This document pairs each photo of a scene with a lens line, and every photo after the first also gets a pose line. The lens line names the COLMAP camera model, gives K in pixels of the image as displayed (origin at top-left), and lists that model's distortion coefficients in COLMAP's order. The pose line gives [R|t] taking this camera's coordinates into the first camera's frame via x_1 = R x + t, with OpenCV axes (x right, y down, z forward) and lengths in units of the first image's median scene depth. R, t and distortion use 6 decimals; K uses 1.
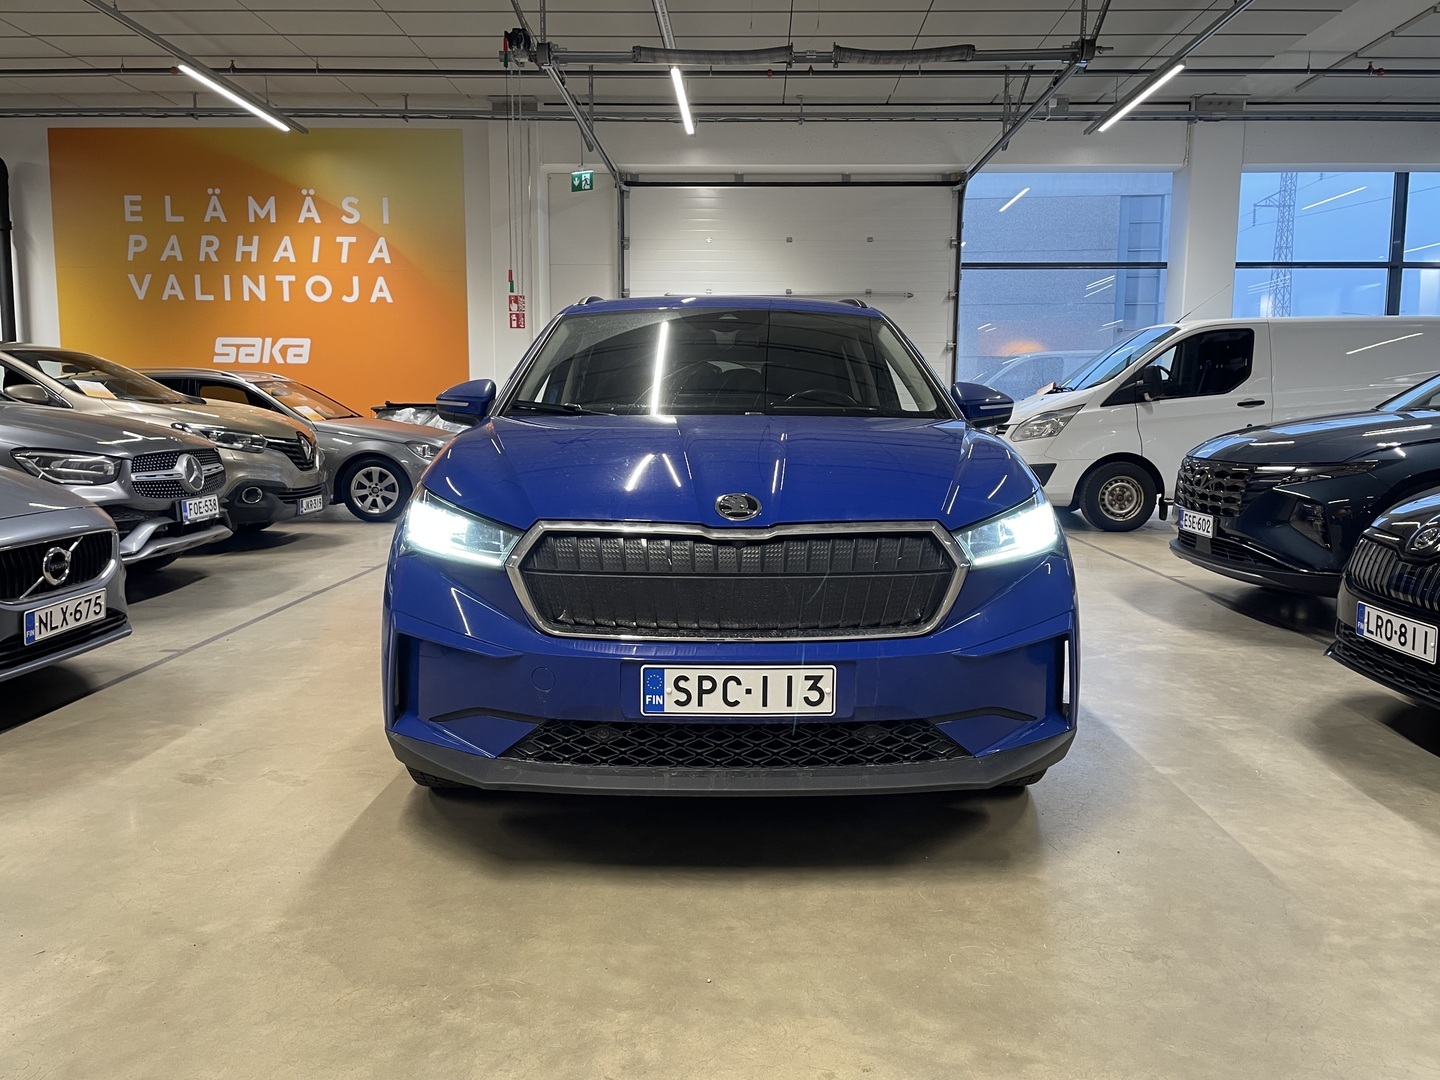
lens RADIAL K [[1082.4, 0, 730.2], [0, 1082.4, 538.0], [0, 0, 1]] dist [0.077109, -0.091684]
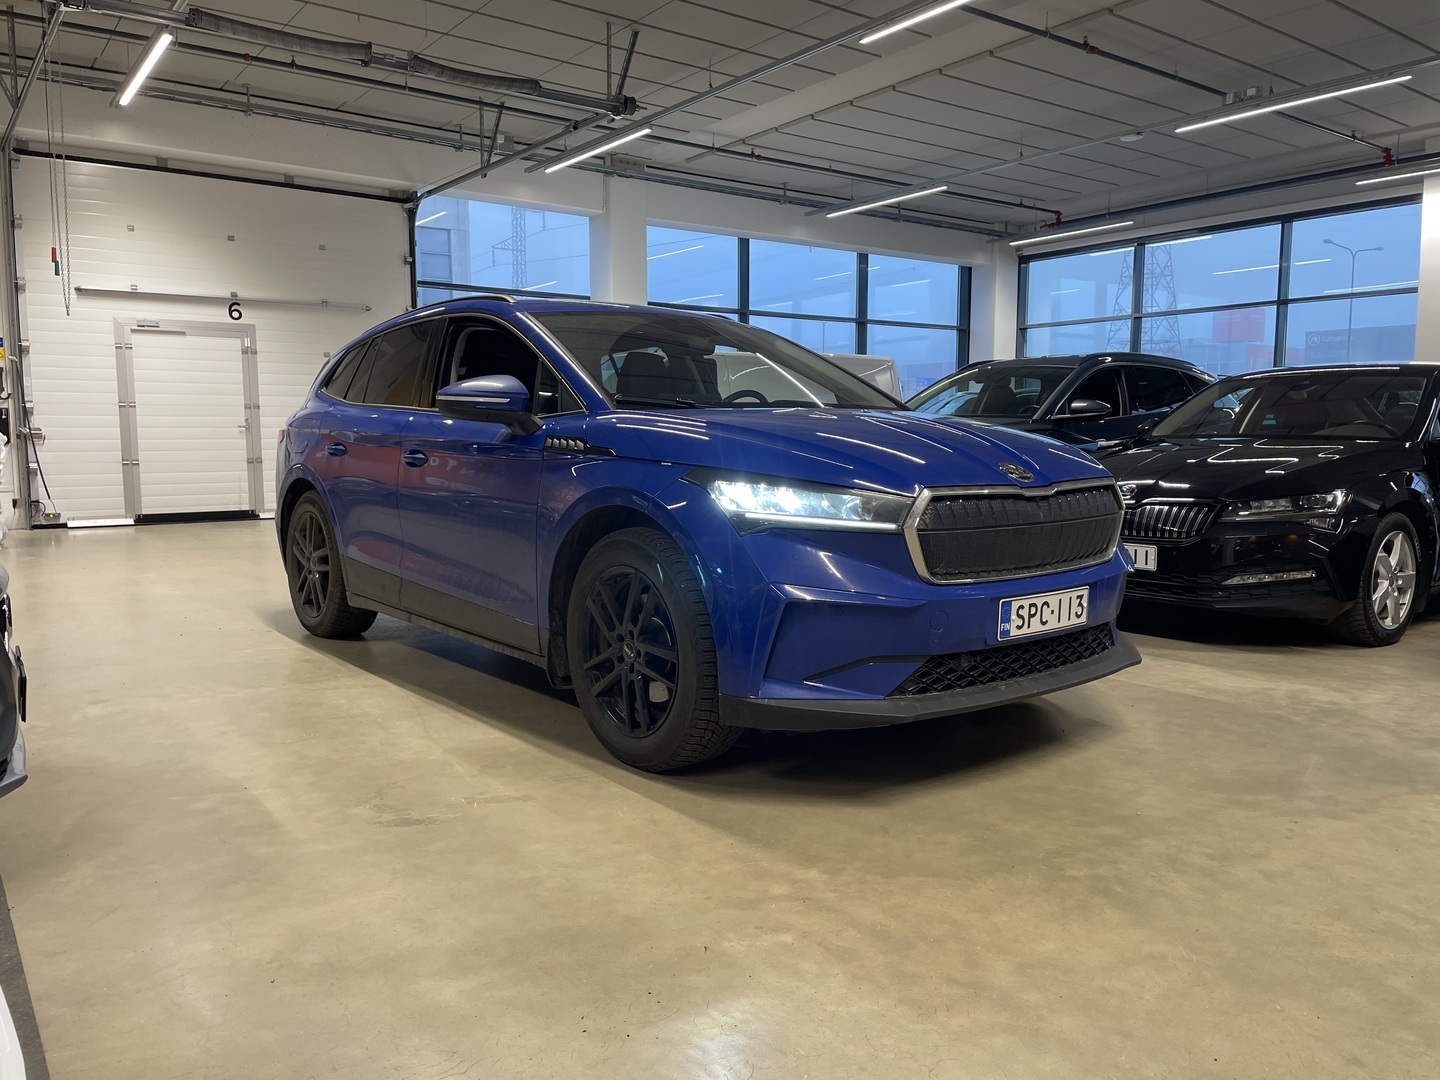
lens RADIAL K [[1082.4, 0, 717.5], [0, 1082.4, 545.9], [0, 0, 1]] dist [0.077109, -0.091684]
pose [[0.787404, -0.072439, 0.612166, -1.074595], [0.081198, 0.996607, 0.013488, 0.011455], [-0.611066, 0.039086, 0.790614, 0.201250]]
